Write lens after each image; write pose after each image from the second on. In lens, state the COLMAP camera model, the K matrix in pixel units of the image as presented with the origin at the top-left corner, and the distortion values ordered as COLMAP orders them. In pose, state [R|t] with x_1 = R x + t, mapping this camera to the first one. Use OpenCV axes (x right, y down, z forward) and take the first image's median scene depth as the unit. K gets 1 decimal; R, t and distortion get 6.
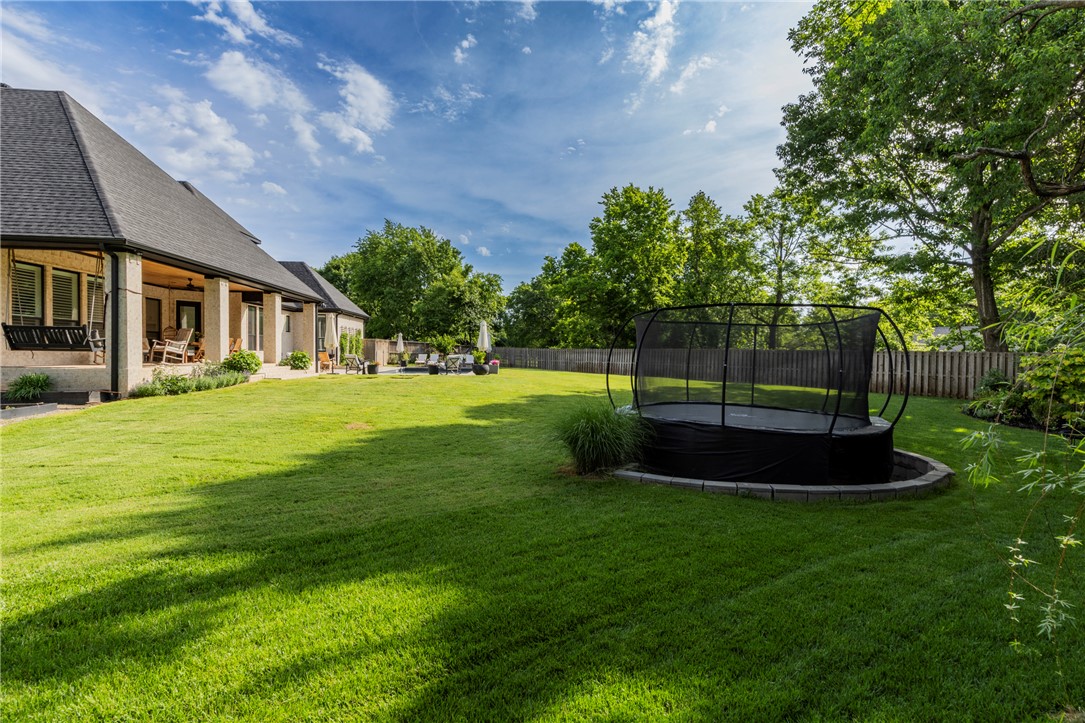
lens RADIAL K [[489.6, 0, 547.0], [0, 489.6, 362.7], [0, 0, 1]] dist [0.001605, -0.000346]
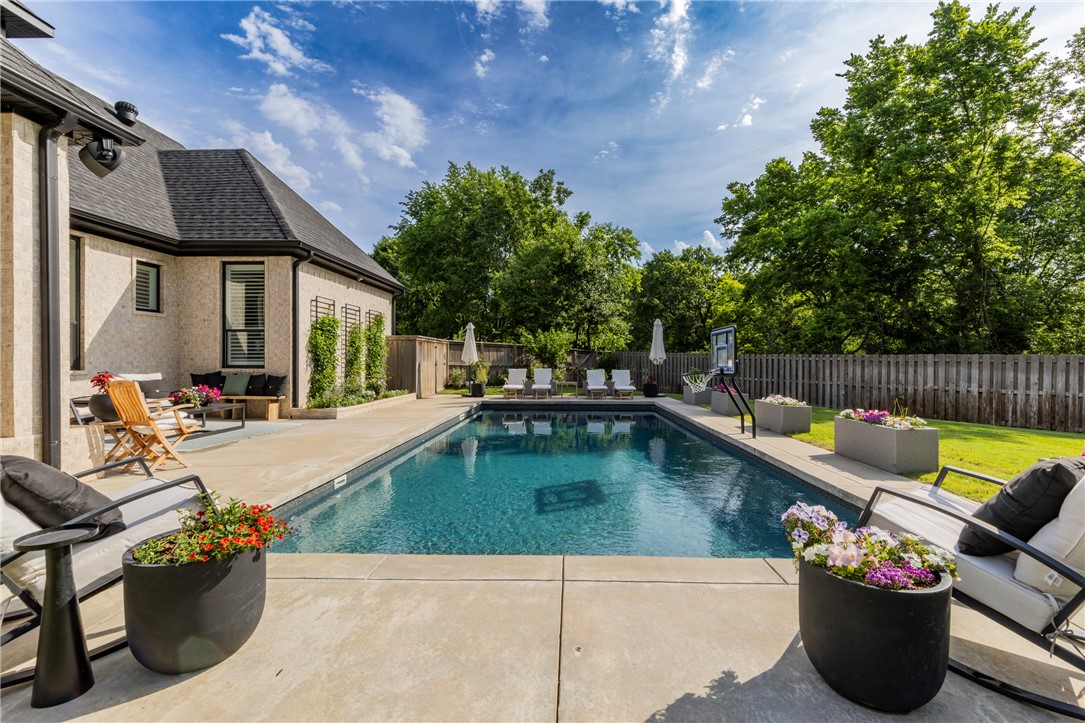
lens RADIAL K [[498.9, 0, 561.0], [0, 498.9, 356.9], [0, 0, 1]] dist [-0.001132, -0.000237]
pose [[0.994026, -0.007946, -0.108856, -0.133419], [0.005384, 0.999702, -0.023813, -0.013857], [0.109013, 0.023084, 0.993772, 0.443434]]
